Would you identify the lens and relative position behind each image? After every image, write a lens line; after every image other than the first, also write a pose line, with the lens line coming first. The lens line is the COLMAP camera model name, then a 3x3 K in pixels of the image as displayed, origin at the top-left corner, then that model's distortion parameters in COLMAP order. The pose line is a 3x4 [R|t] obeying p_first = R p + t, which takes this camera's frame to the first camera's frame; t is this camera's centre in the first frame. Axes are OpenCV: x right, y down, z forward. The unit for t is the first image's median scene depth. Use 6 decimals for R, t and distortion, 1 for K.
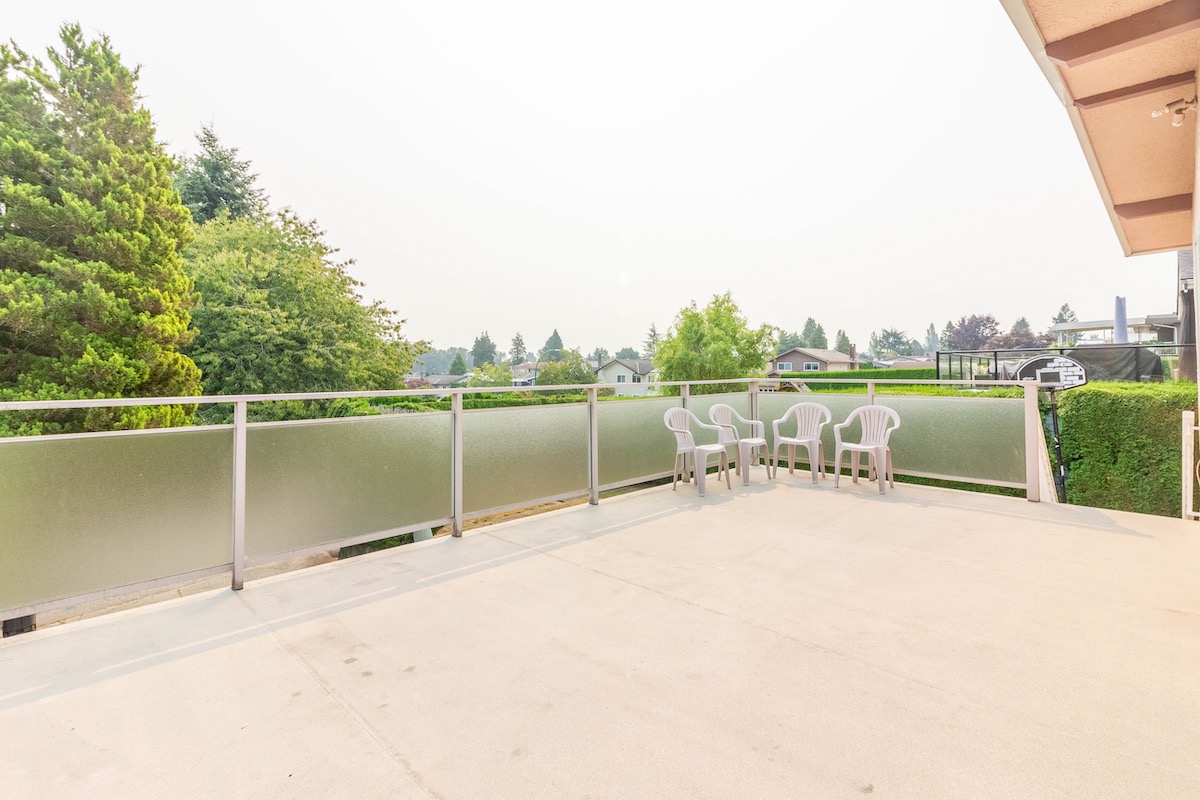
lens RADIAL K [[570.2, 0, 639.7], [0, 570.2, 348.8], [0, 0, 1]] dist [0.006606, 0.000348]
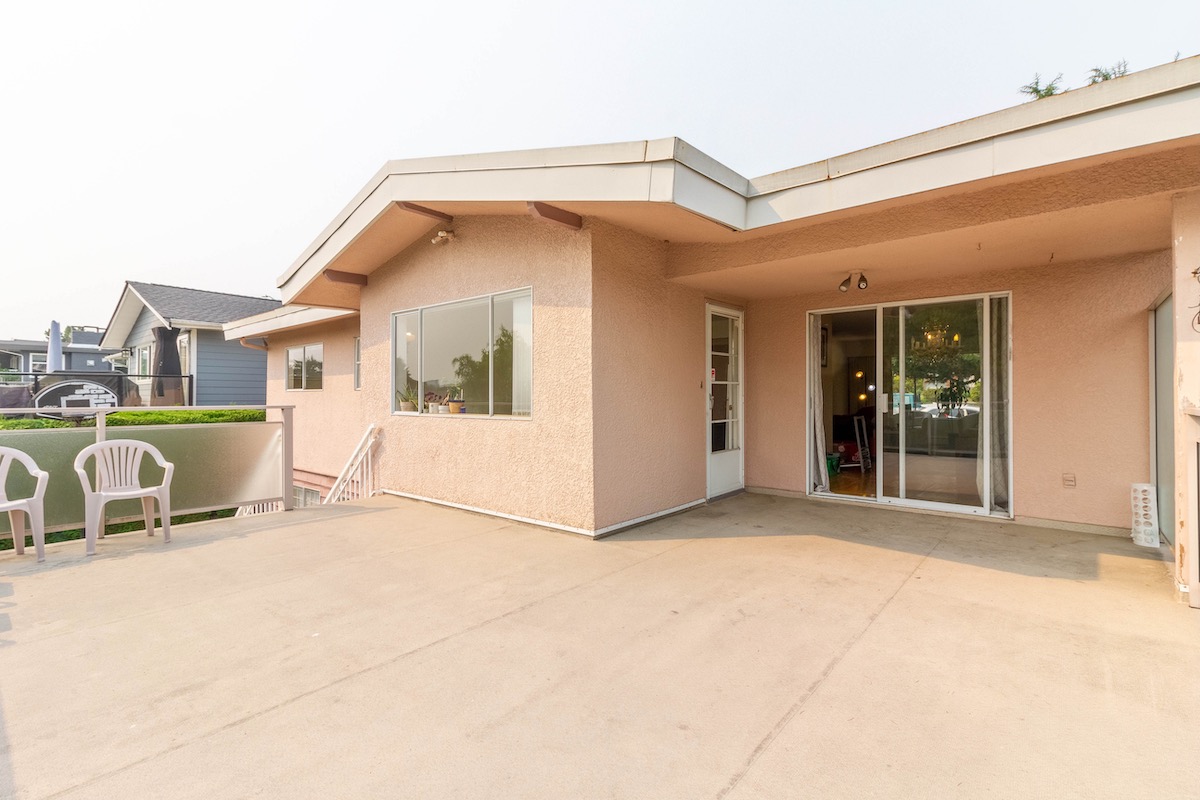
lens RADIAL K [[558.0, 0, 601.3], [0, 558.0, 391.7], [0, 0, 1]] dist [0.001156, 0.000560]
pose [[-0.057000, 0.012086, 0.998301, -0.184709], [-0.034528, 0.999305, -0.014070, 0.009660], [-0.997777, -0.035271, -0.056543, 0.177200]]
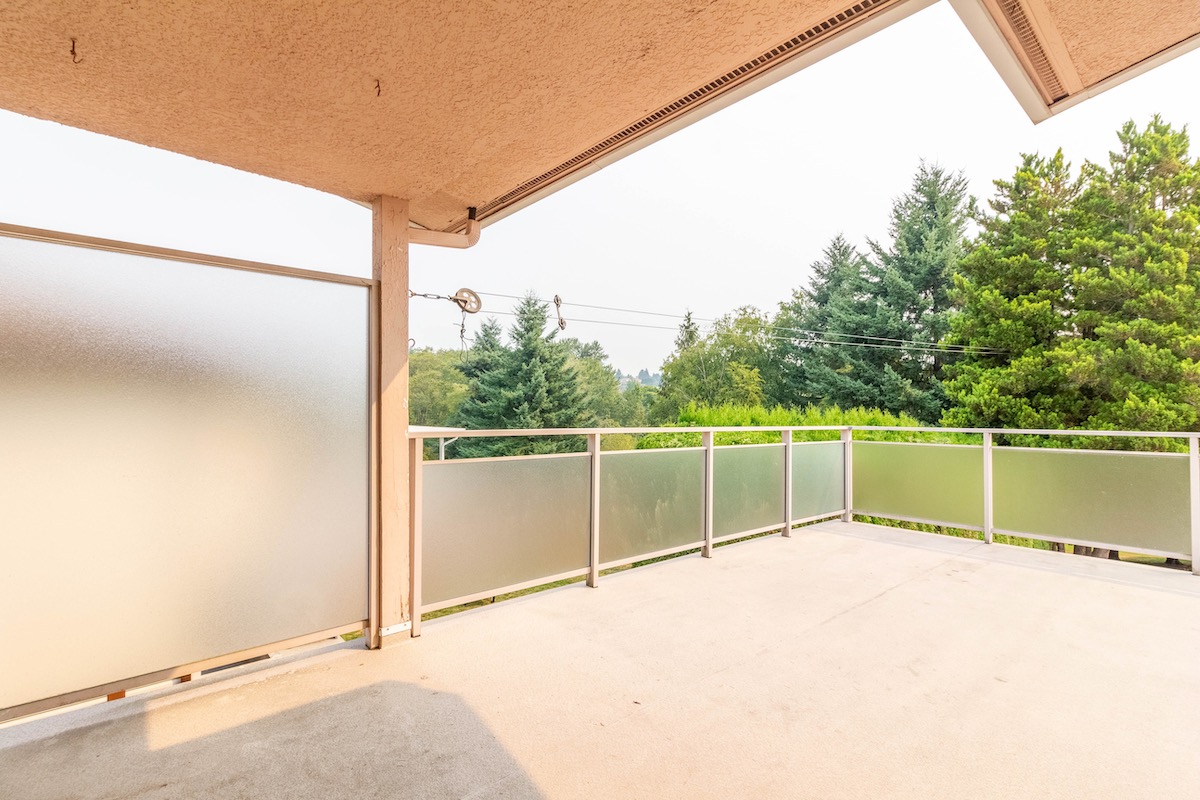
lens RADIAL K [[544.3, 0, 602.5], [0, 544.3, 411.6], [0, 0, 1]] dist [0.000342, 0.000225]
pose [[-0.101039, 0.002490, -0.994879, 0.243465], [0.033055, 0.999453, -0.000855, -0.001098], [0.994333, -0.032973, -0.101066, 0.016935]]
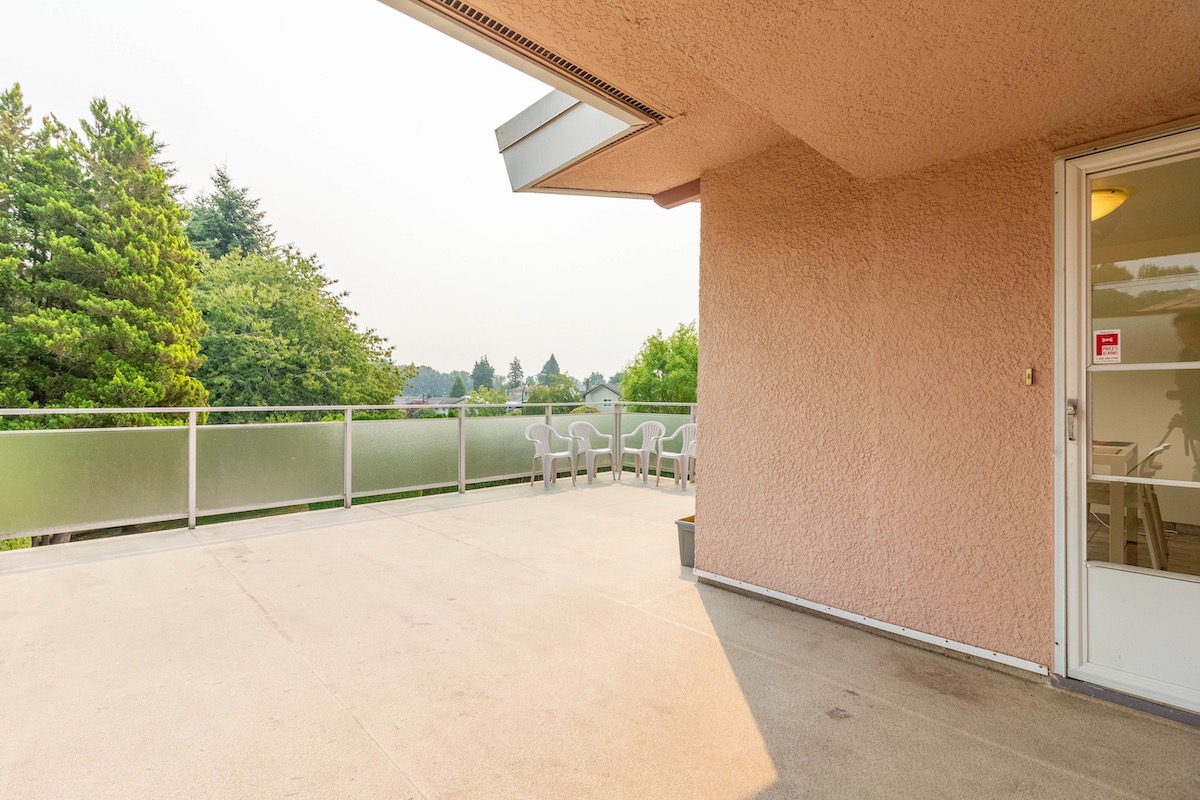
lens RADIAL K [[558.0, 0, 601.3], [0, 558.0, 391.7], [0, 0, 1]] dist [0.001156, 0.000560]
pose [[0.998119, 0.009007, -0.060639, 0.123001], [-0.007040, 0.999445, 0.032564, -0.004447], [0.060899, -0.032076, 0.997628, -0.108378]]
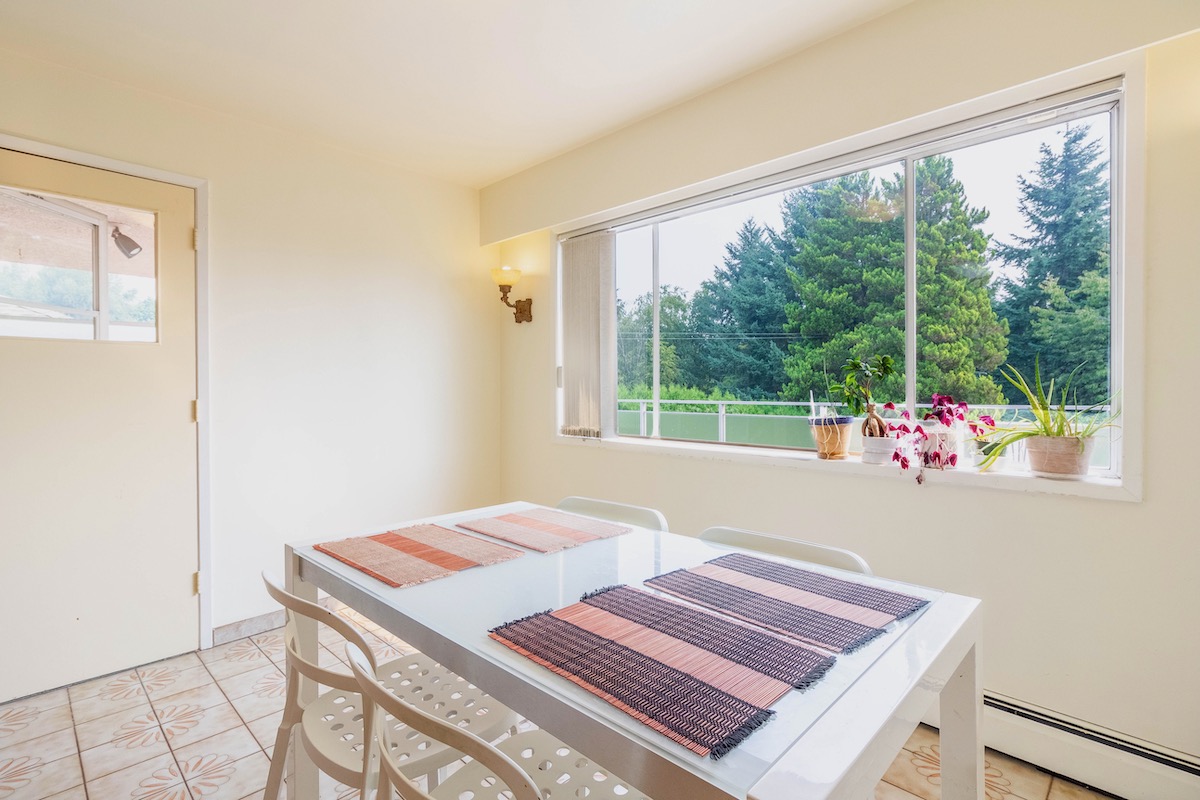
lens RADIAL K [[558.0, 0, 601.3], [0, 558.0, 391.7], [0, 0, 1]] dist [0.001156, 0.000560]
pose [[-0.017484, 0.013608, -0.999755, 0.459811], [0.046771, 0.998824, 0.012777, -0.000428], [0.998753, -0.046536, -0.018100, 0.222698]]
